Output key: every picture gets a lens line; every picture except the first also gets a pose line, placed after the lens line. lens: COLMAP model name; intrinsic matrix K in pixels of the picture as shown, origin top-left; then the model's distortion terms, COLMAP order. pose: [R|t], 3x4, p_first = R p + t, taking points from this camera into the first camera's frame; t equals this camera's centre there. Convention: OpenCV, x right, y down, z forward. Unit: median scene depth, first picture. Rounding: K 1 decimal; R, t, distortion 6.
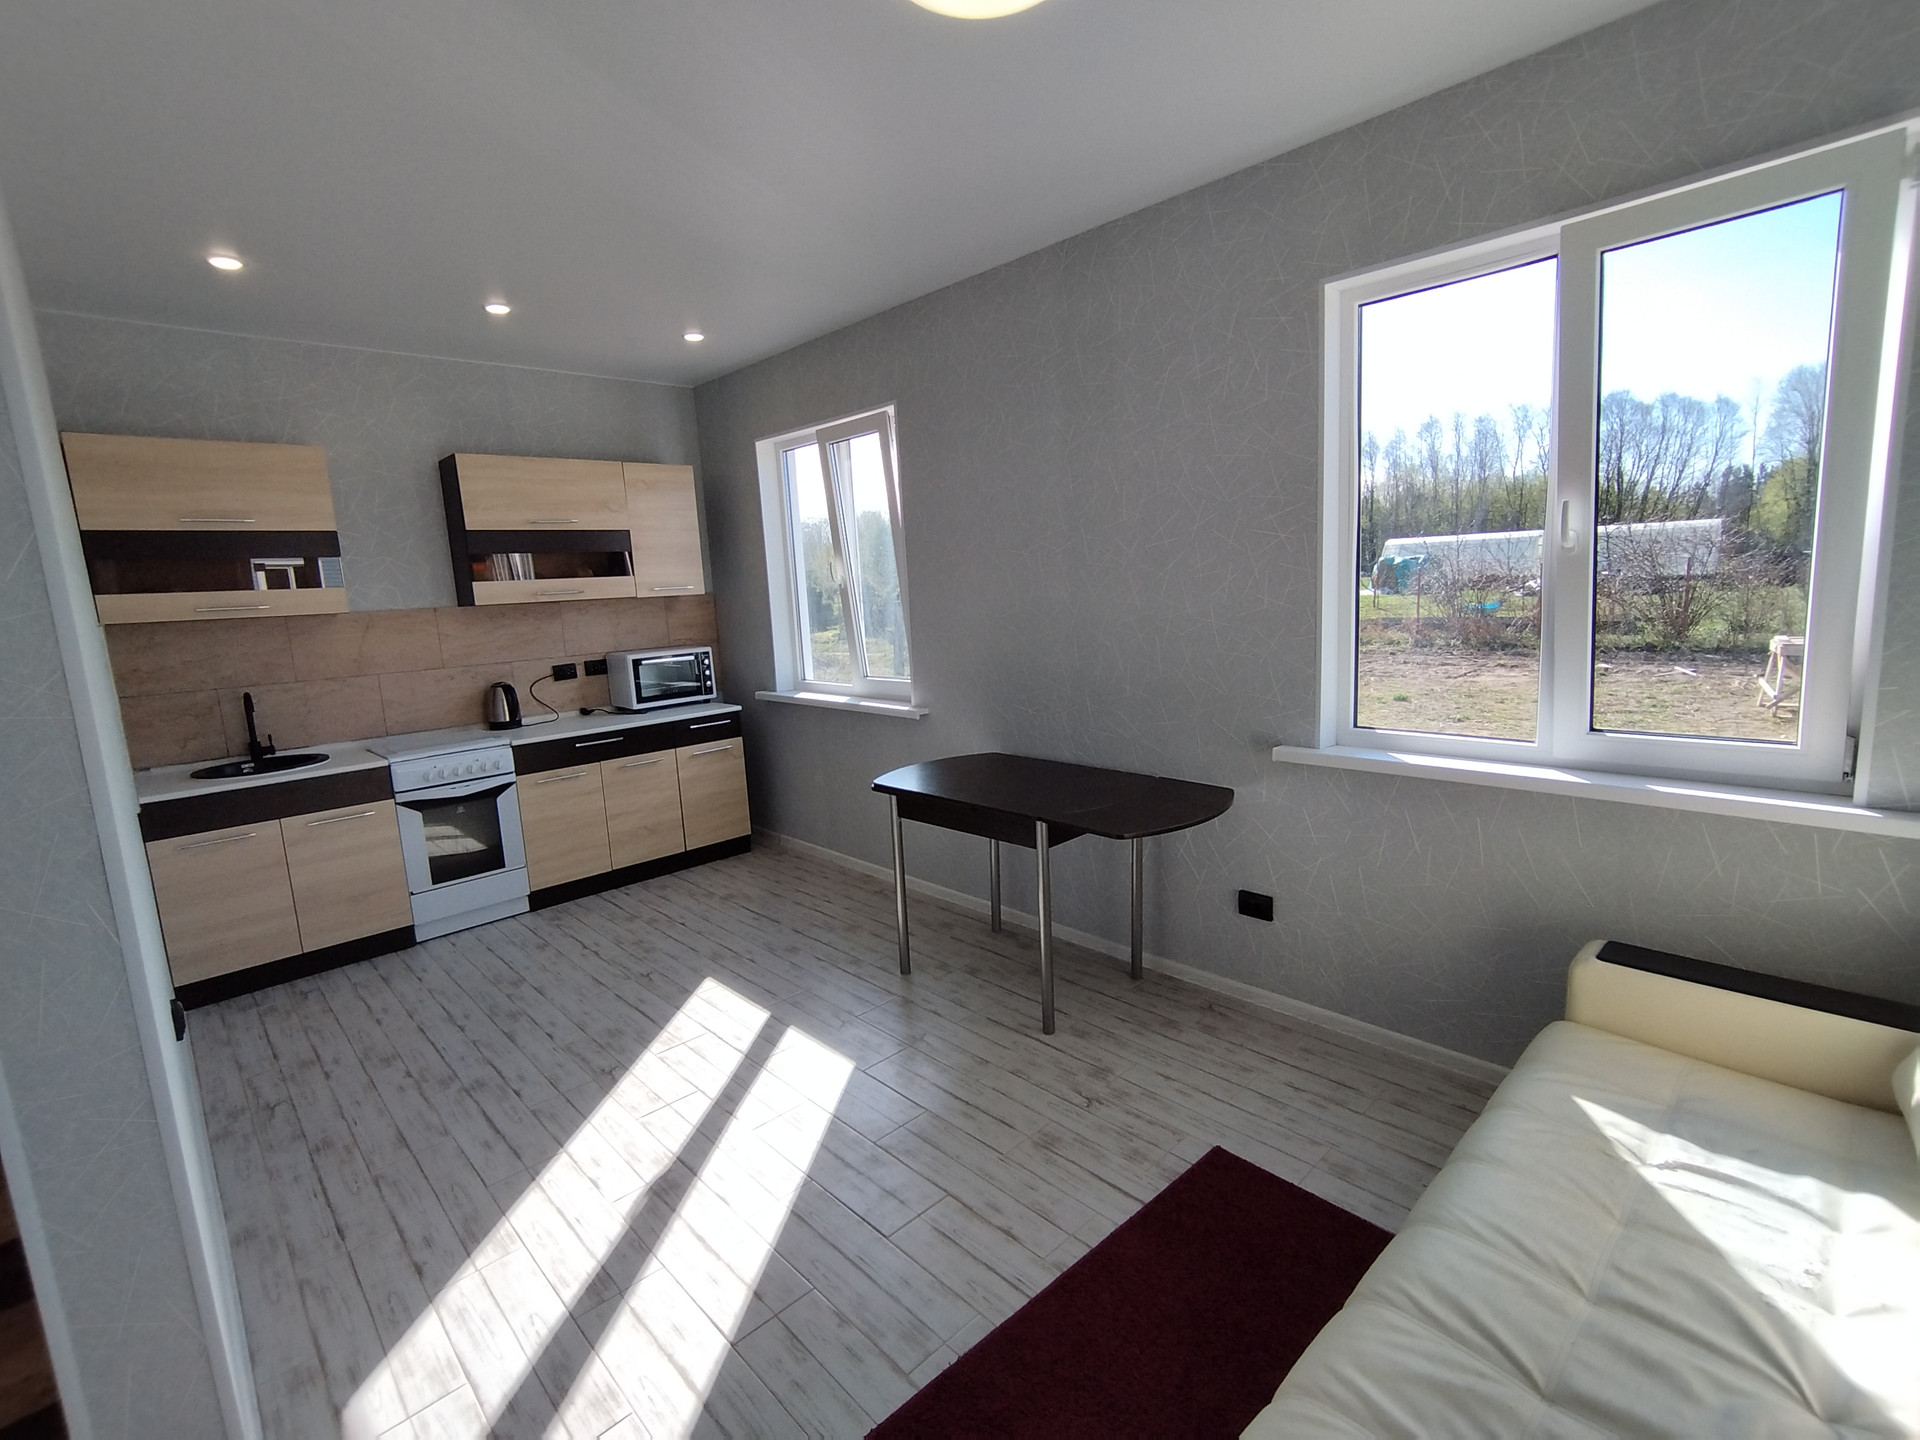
lens RADIAL K [[873.1, 0, 957.1], [0, 873.1, 716.3], [0, 0, 1]] dist [-0.005743, 0.002658]
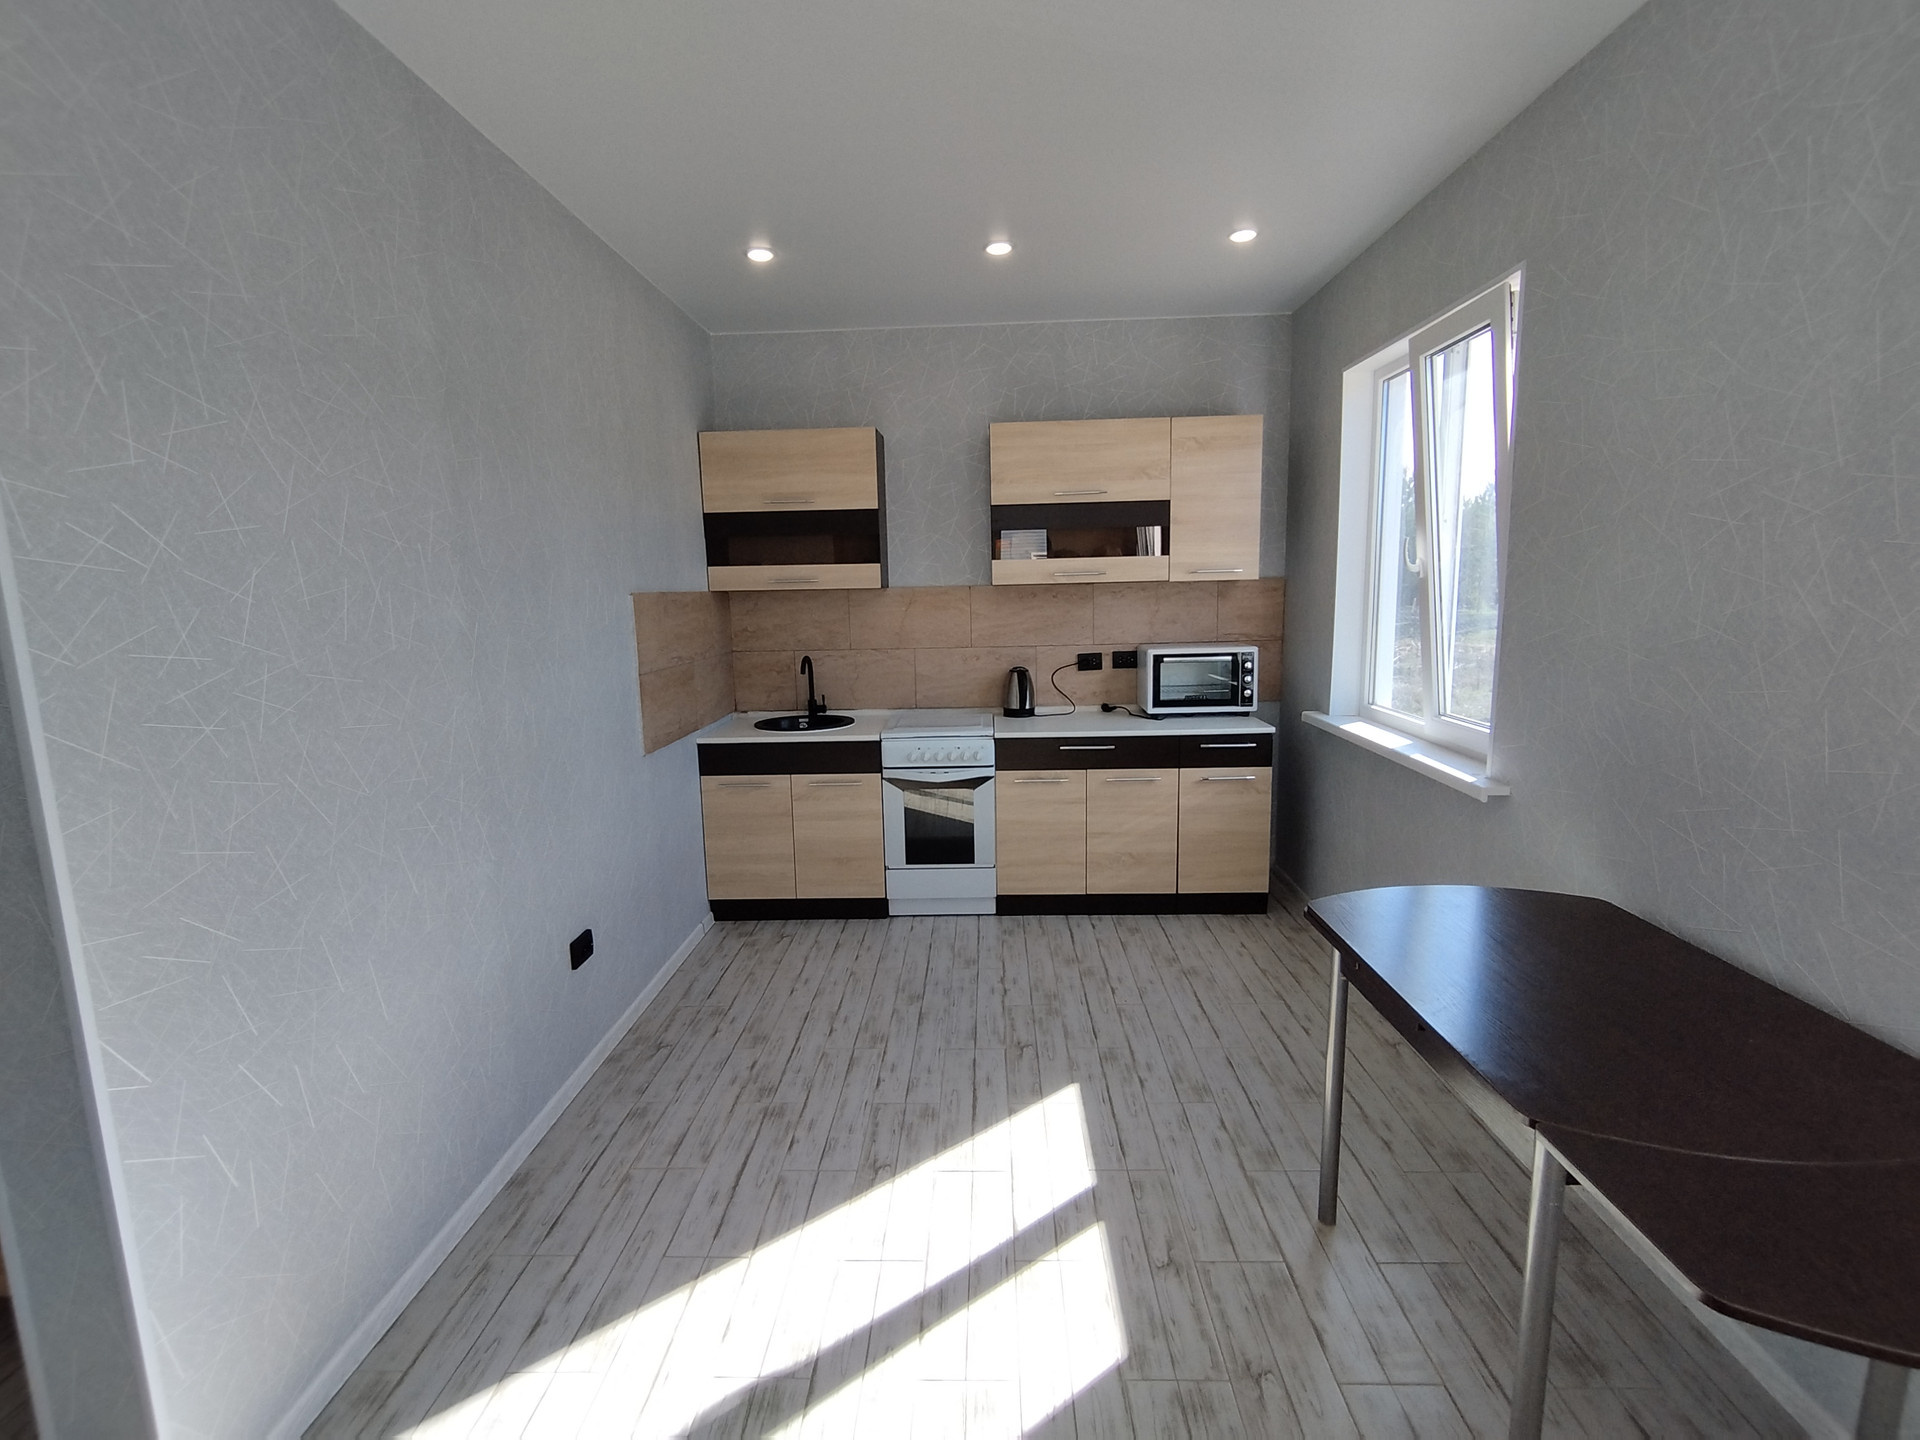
lens RADIAL K [[873.1, 0, 962.5], [0, 873.1, 719.2], [0, 0, 1]] dist [-0.005743, 0.002658]
pose [[0.698657, 0.143353, -0.700949, 0.139226], [-0.121538, 0.989262, 0.081176, -0.069125], [0.705058, 0.028478, 0.708577, 0.383523]]
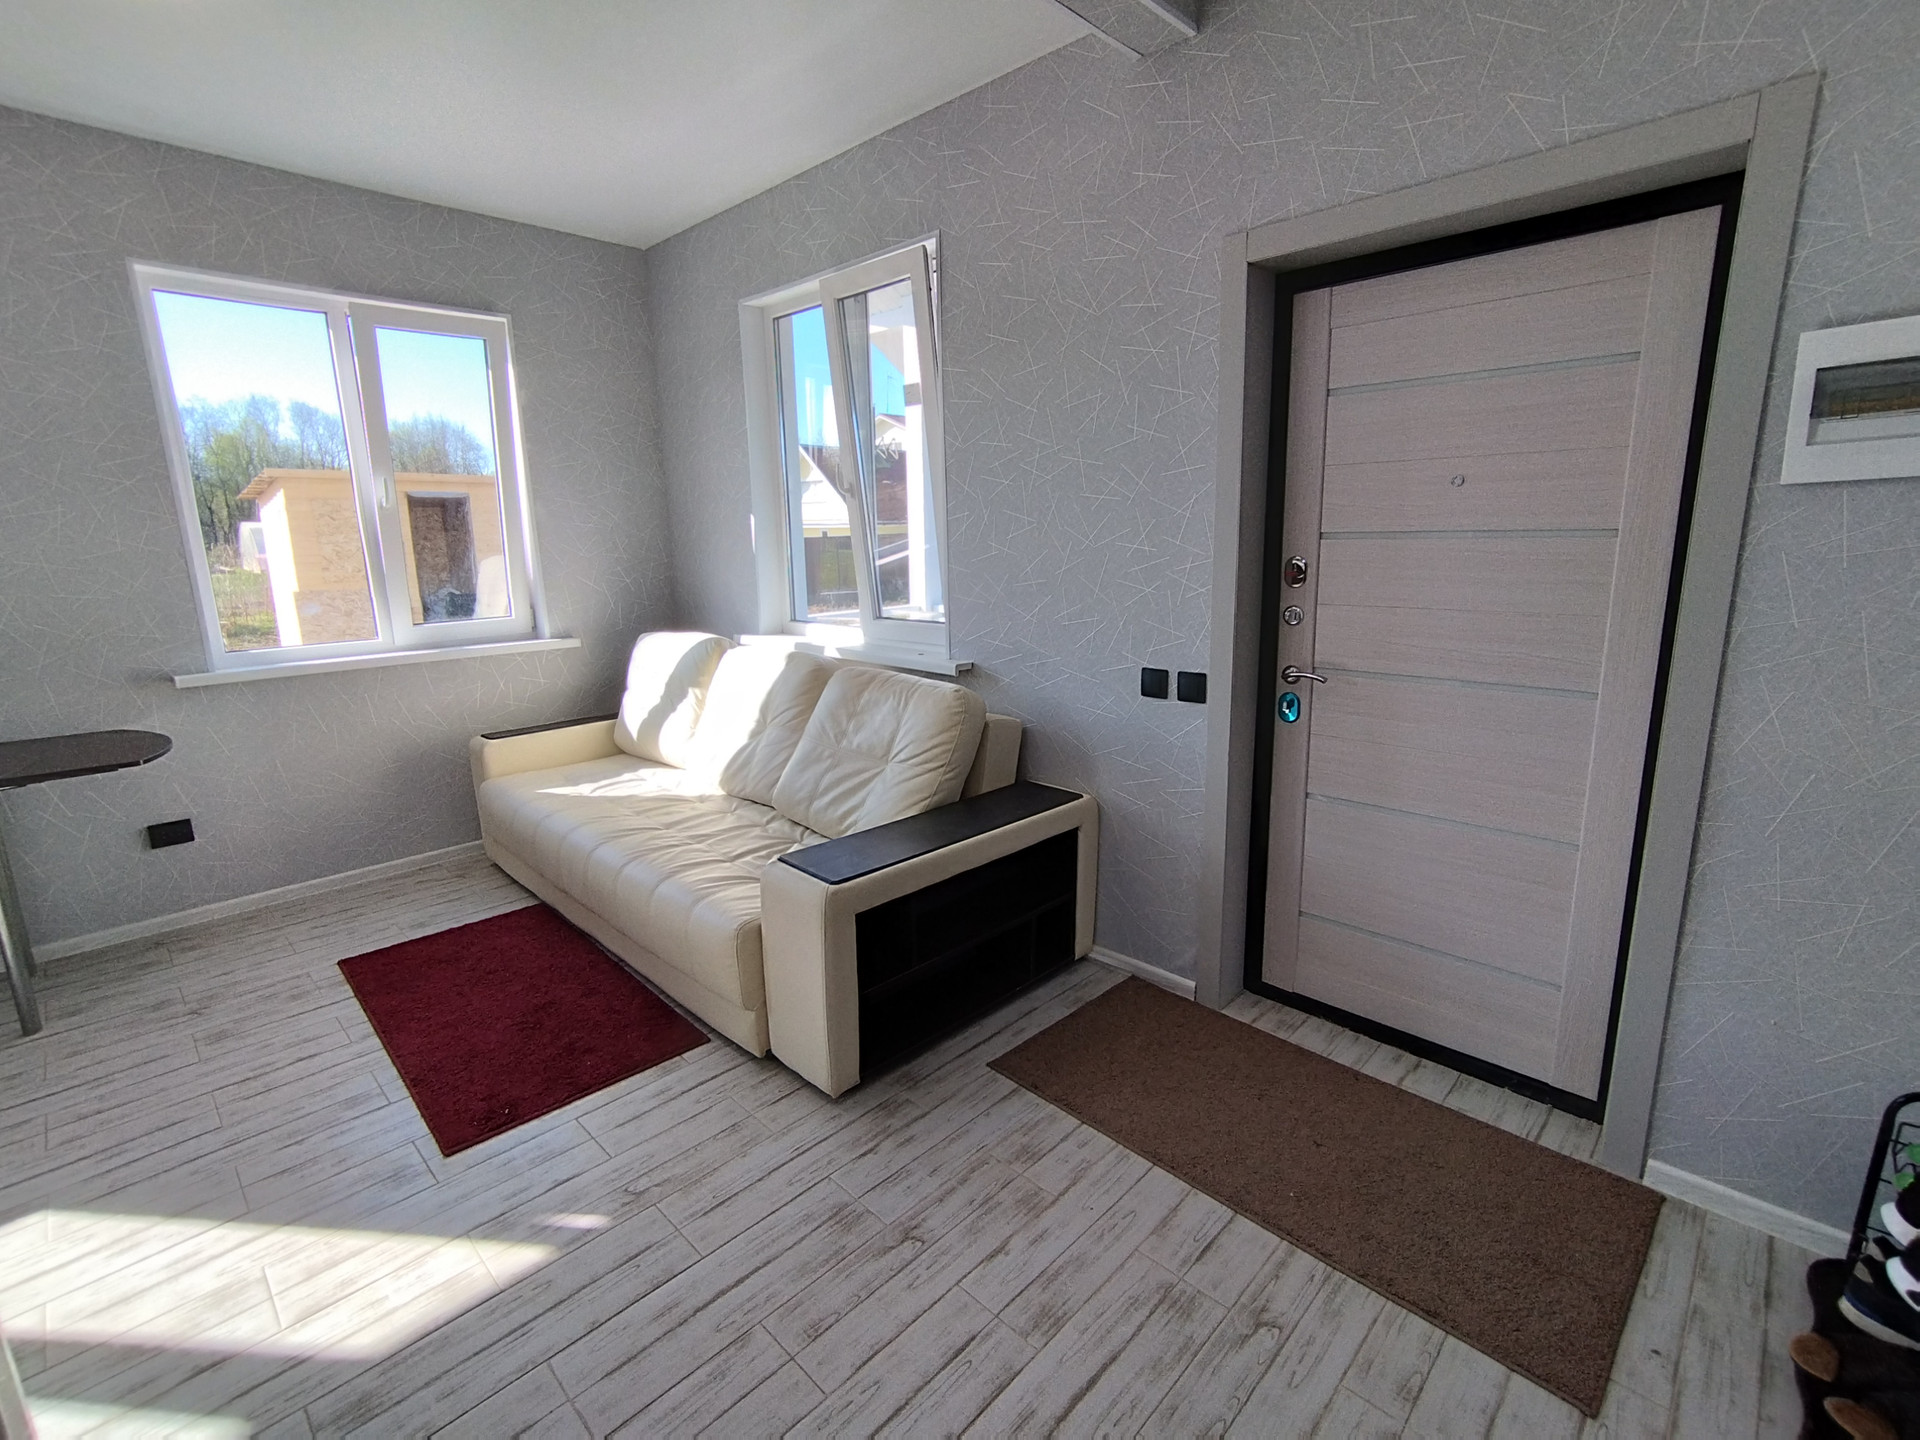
lens RADIAL K [[873.1, 0, 962.8], [0, 873.1, 711.1], [0, 0, 1]] dist [-0.005743, 0.002658]
pose [[-0.035007, -0.155641, 0.987193, -0.631176], [0.172559, 0.972021, 0.159368, 0.062055], [-0.984377, 0.175929, -0.007170, 0.030310]]
